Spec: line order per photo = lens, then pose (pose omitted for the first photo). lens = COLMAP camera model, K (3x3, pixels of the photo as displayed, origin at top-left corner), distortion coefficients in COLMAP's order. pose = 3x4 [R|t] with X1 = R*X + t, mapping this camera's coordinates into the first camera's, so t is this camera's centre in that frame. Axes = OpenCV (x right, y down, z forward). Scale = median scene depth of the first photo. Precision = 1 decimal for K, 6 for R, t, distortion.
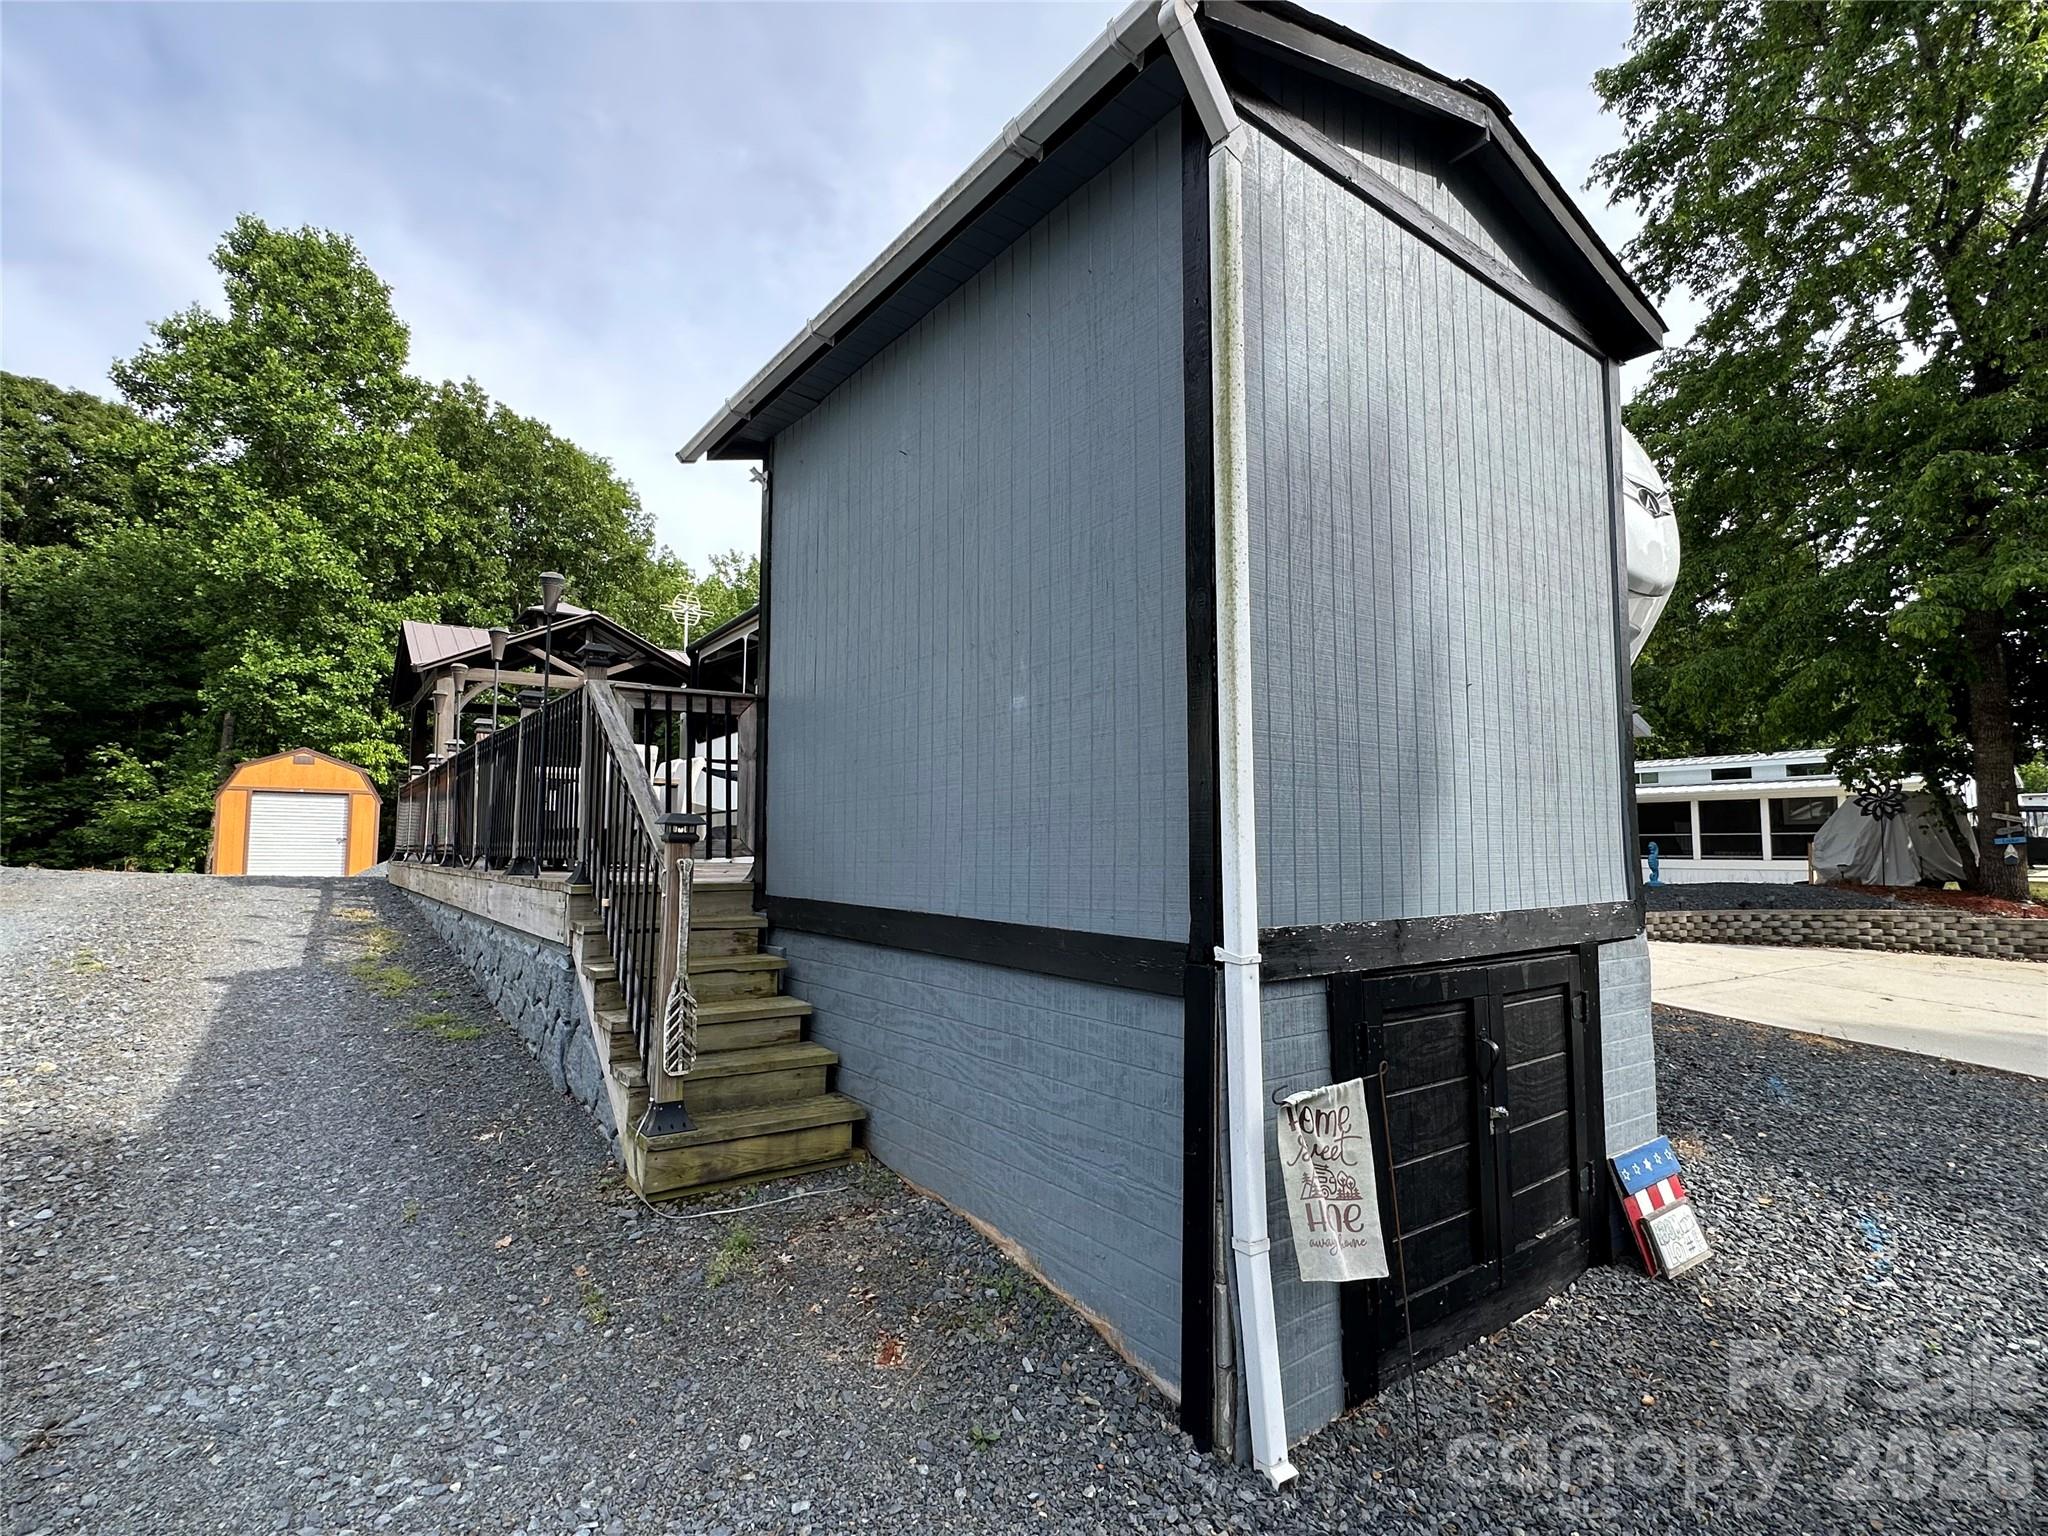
lens RADIAL K [[1004.3, 0, 1013.5], [0, 1004.3, 767.9], [0, 0, 1]] dist [0.000306, 0.000268]
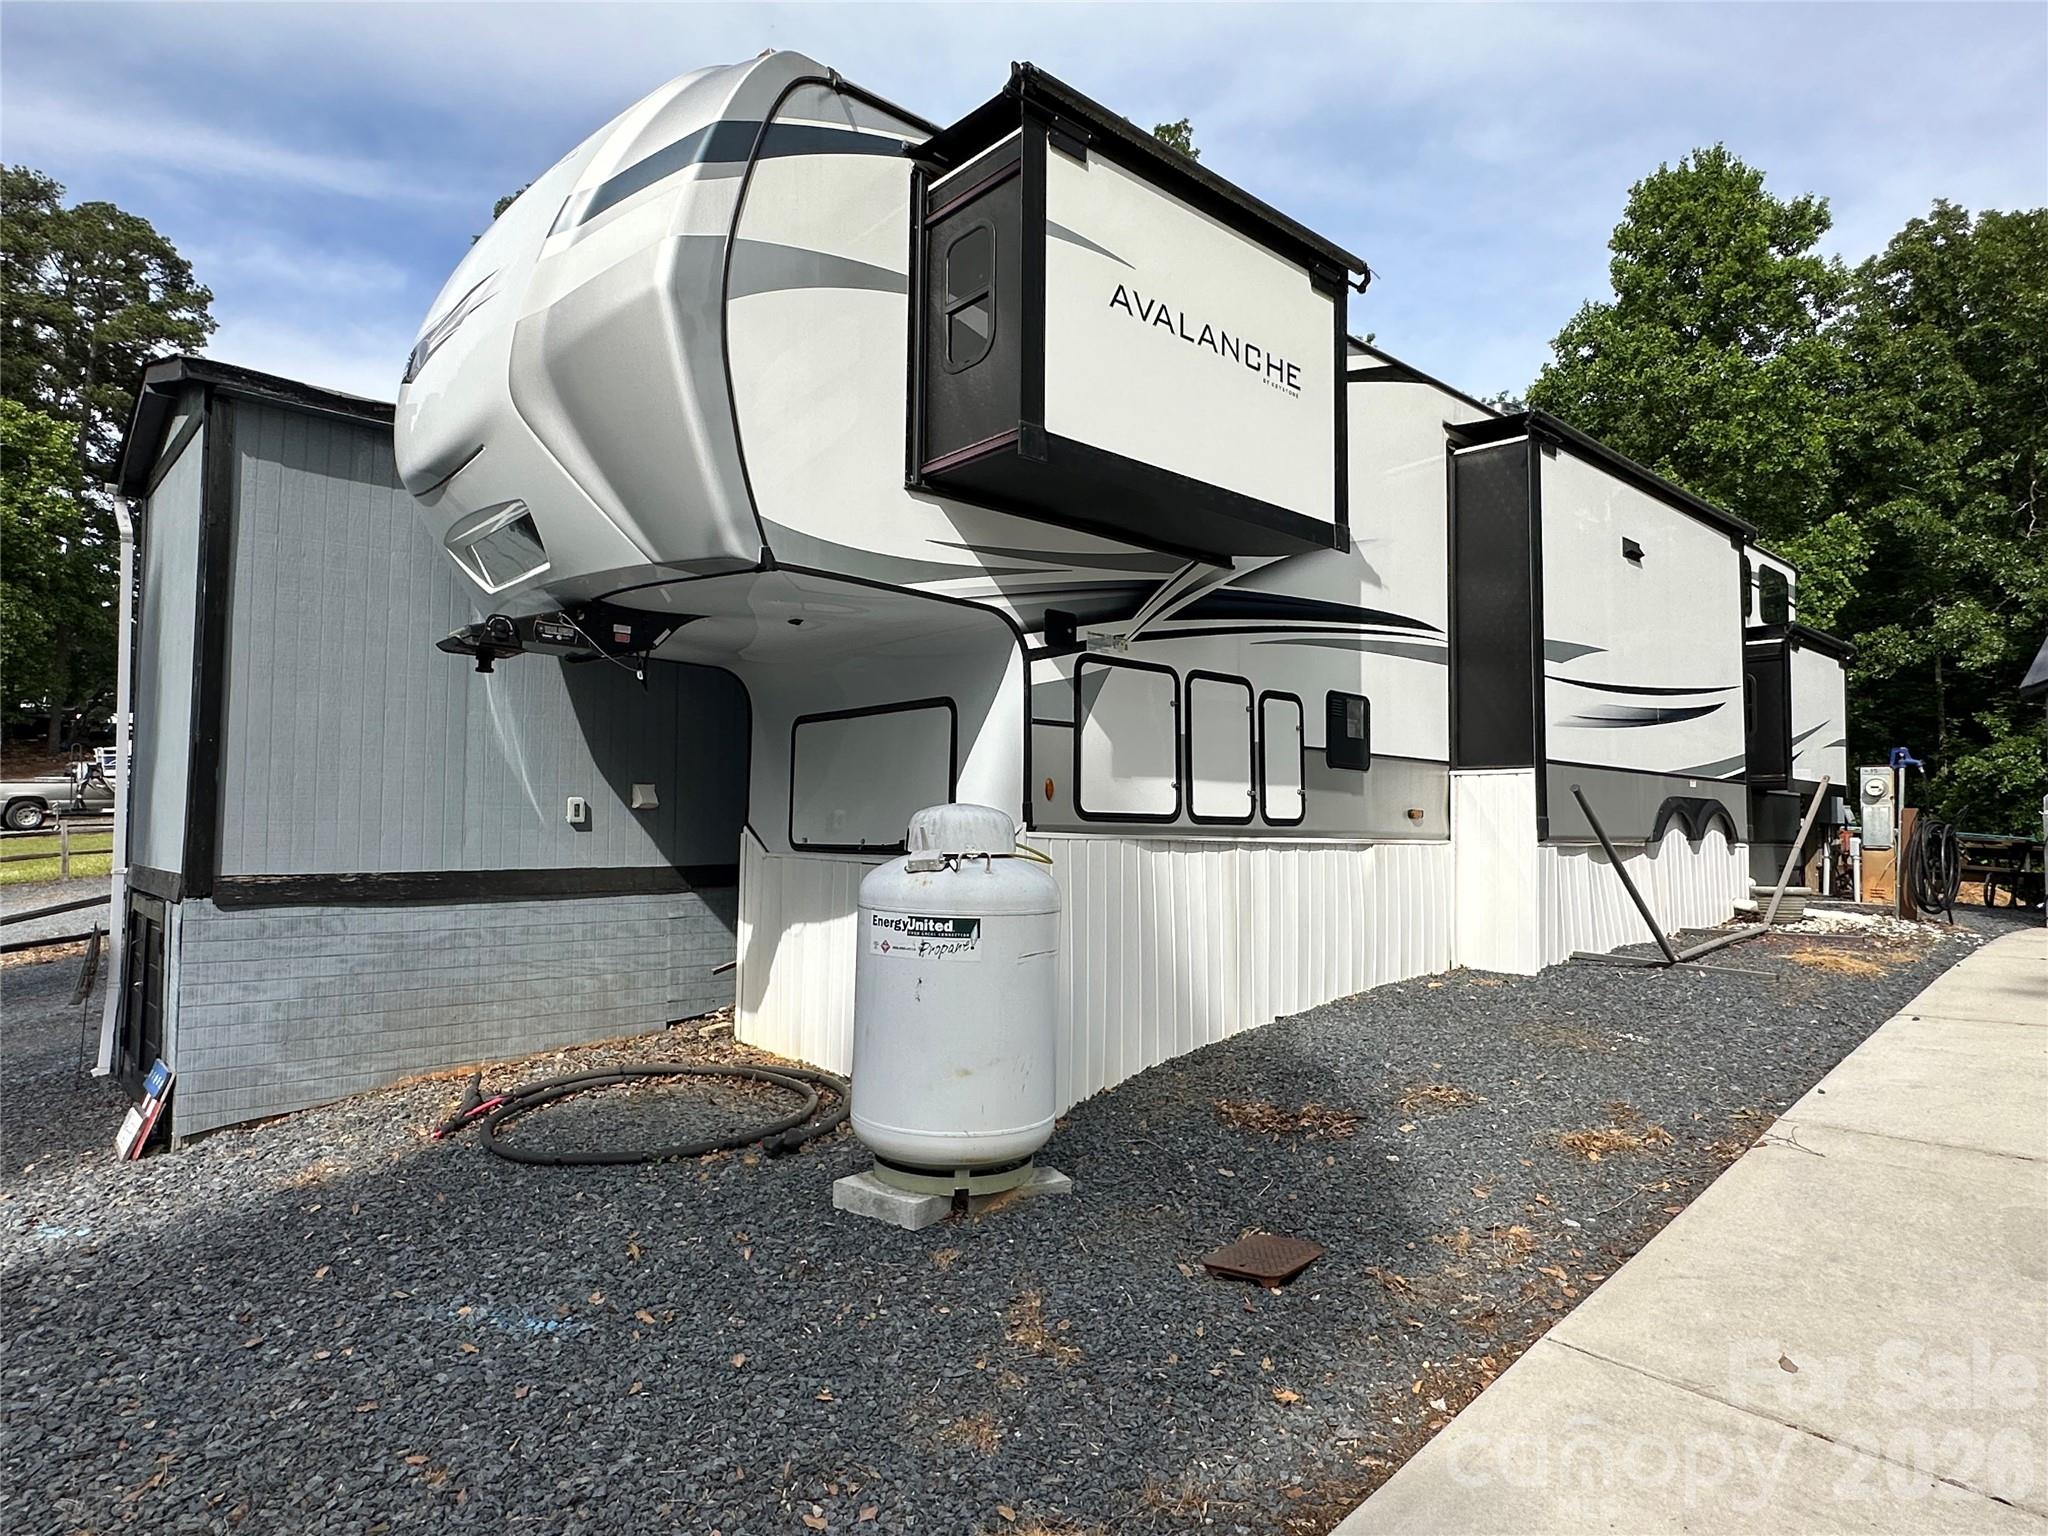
lens RADIAL K [[1182.0, 0, 1023.9], [0, 1182.0, 770.8], [0, 0, 1]] dist [-0.005824, 0.001799]
pose [[0.115118, -0.044851, -0.992339, 0.296105], [0.073711, 0.996612, -0.036493, 0.018761], [0.990613, -0.068946, 0.118034, 0.255313]]
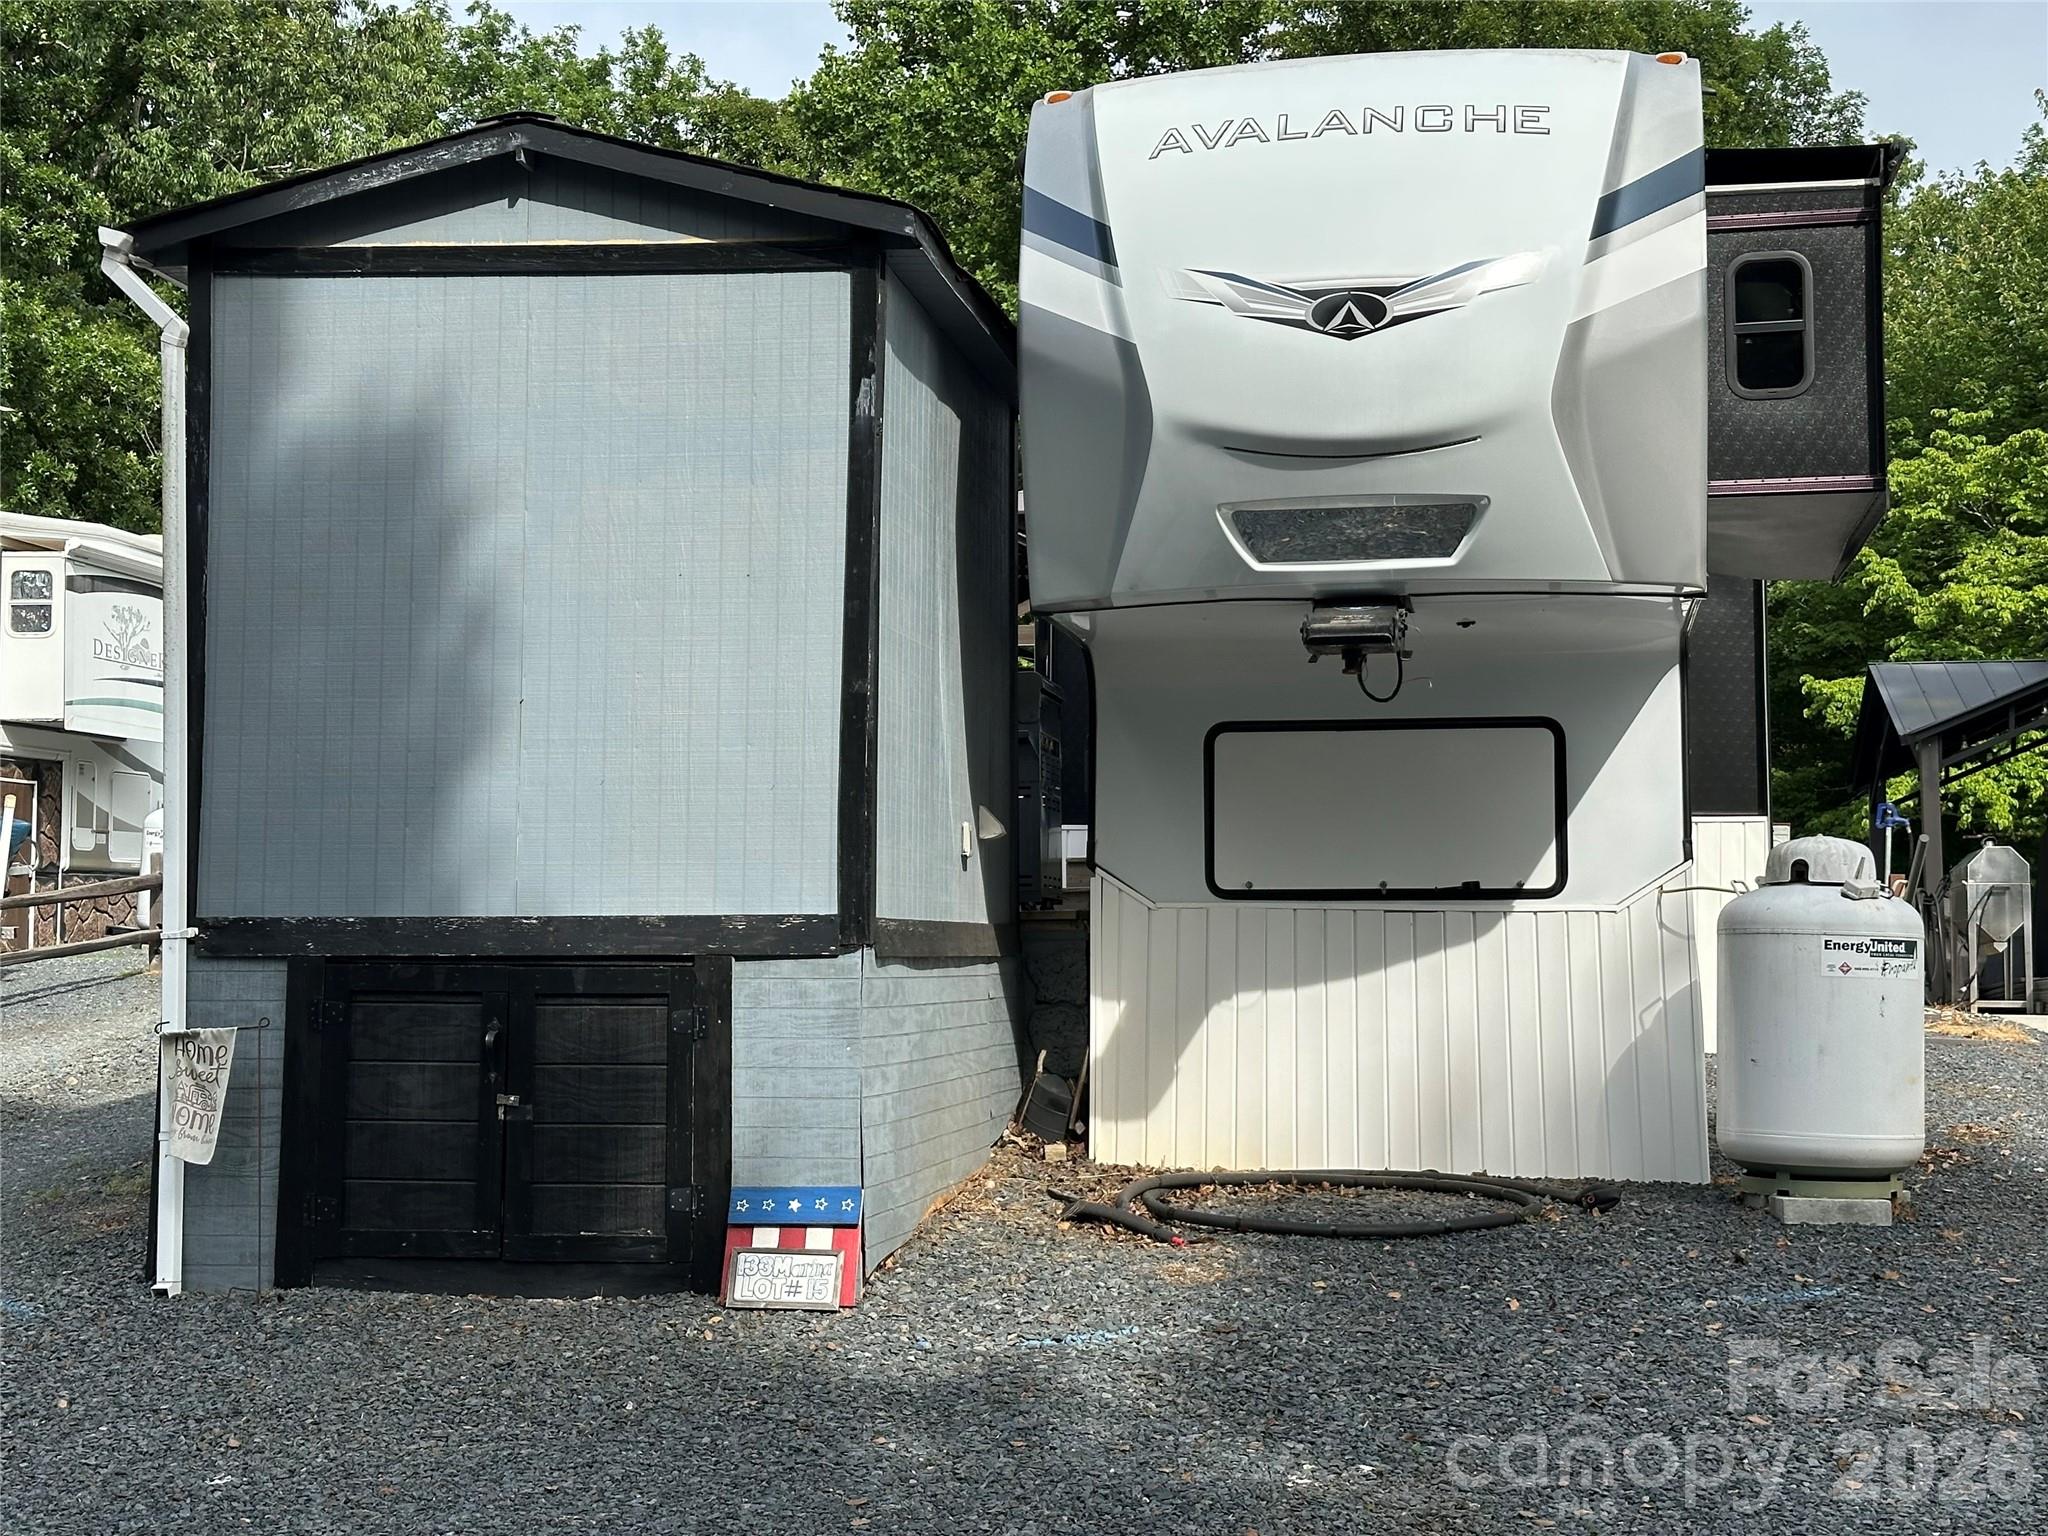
lens RADIAL K [[2880.4, 0, 1028.1], [0, 2880.4, 774.8], [0, 0, 1]] dist [0.145857, -0.064168]
pose [[0.703949, -0.041779, -0.709020, 0.345443], [0.053755, 0.998539, -0.005468, 0.004793], [0.708213, -0.034264, 0.705167, -0.087196]]
